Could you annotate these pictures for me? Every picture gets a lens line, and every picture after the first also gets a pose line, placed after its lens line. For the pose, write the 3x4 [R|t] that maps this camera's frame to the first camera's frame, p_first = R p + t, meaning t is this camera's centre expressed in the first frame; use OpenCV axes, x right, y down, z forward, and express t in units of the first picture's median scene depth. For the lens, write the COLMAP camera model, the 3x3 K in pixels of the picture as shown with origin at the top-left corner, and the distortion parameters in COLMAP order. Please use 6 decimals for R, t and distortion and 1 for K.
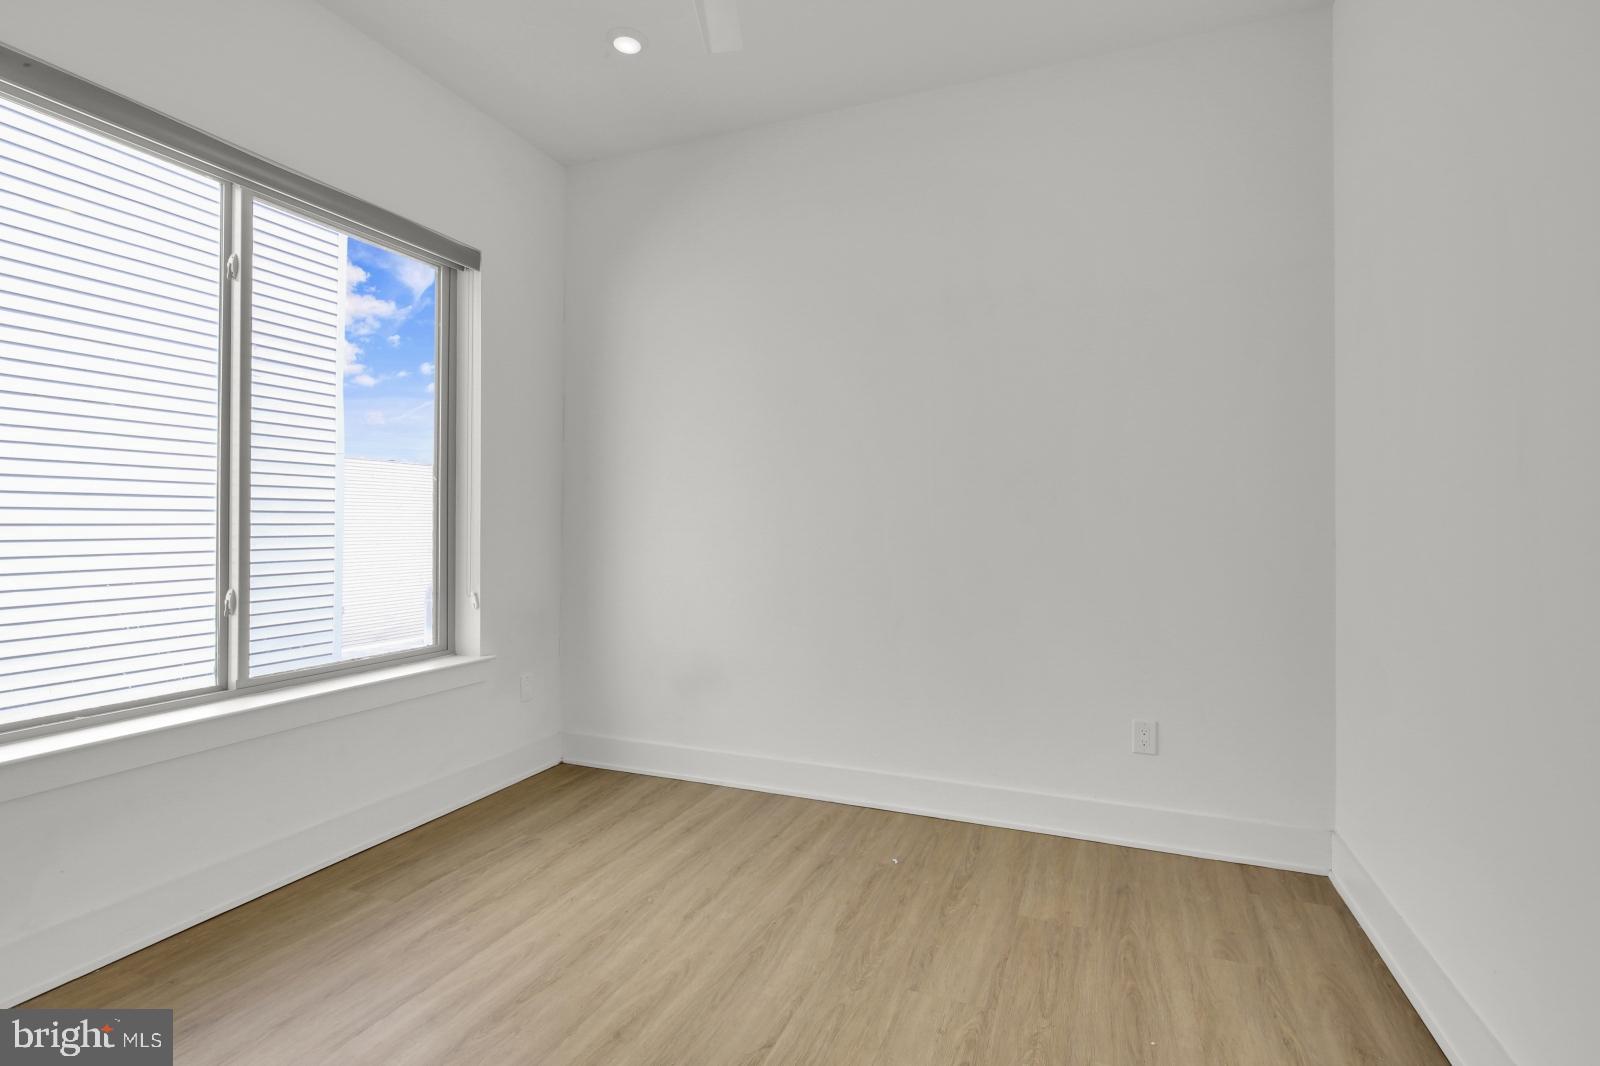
lens RADIAL K [[732.5, 0, 814.1], [0, 732.5, 525.9], [0, 0, 1]] dist [-0.010257, 0.001695]
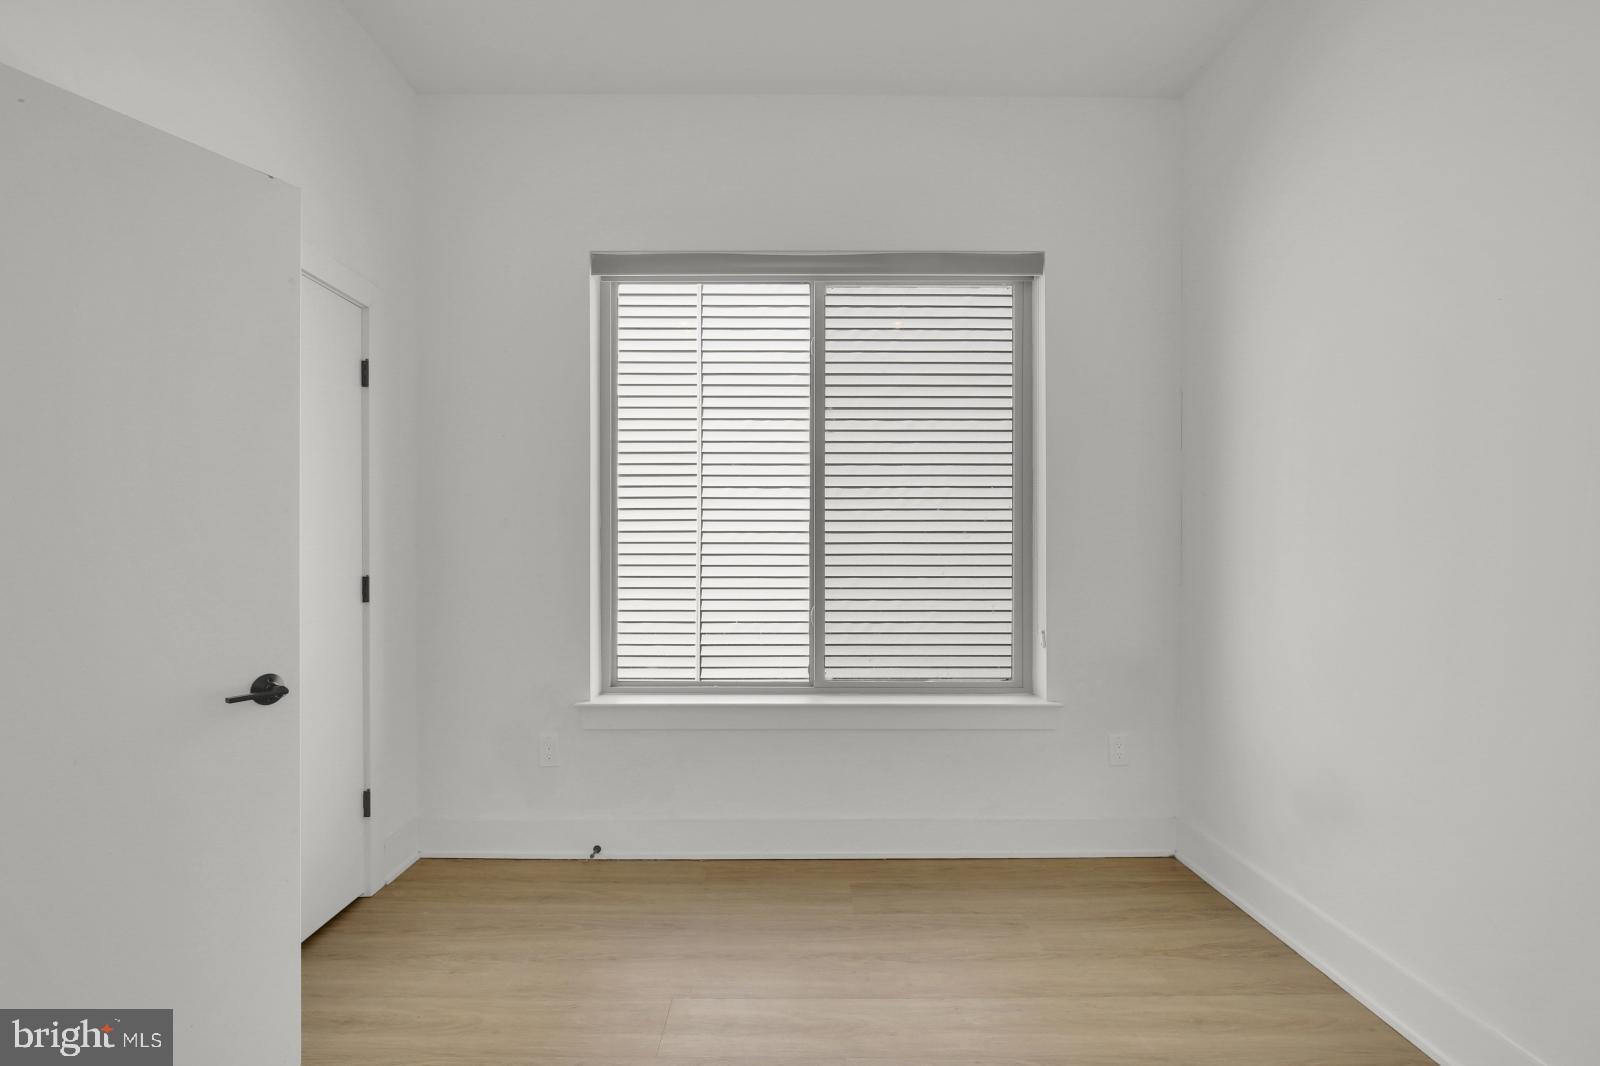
lens RADIAL K [[732.5, 0, 801.8], [0, 732.5, 556.2], [0, 0, 1]] dist [-0.010257, 0.001695]
pose [[0.371014, 0.003950, -0.928619, 0.314369], [0.000328, 0.999990, 0.004384, -0.004613], [0.928627, -0.001931, 0.371009, 0.449473]]
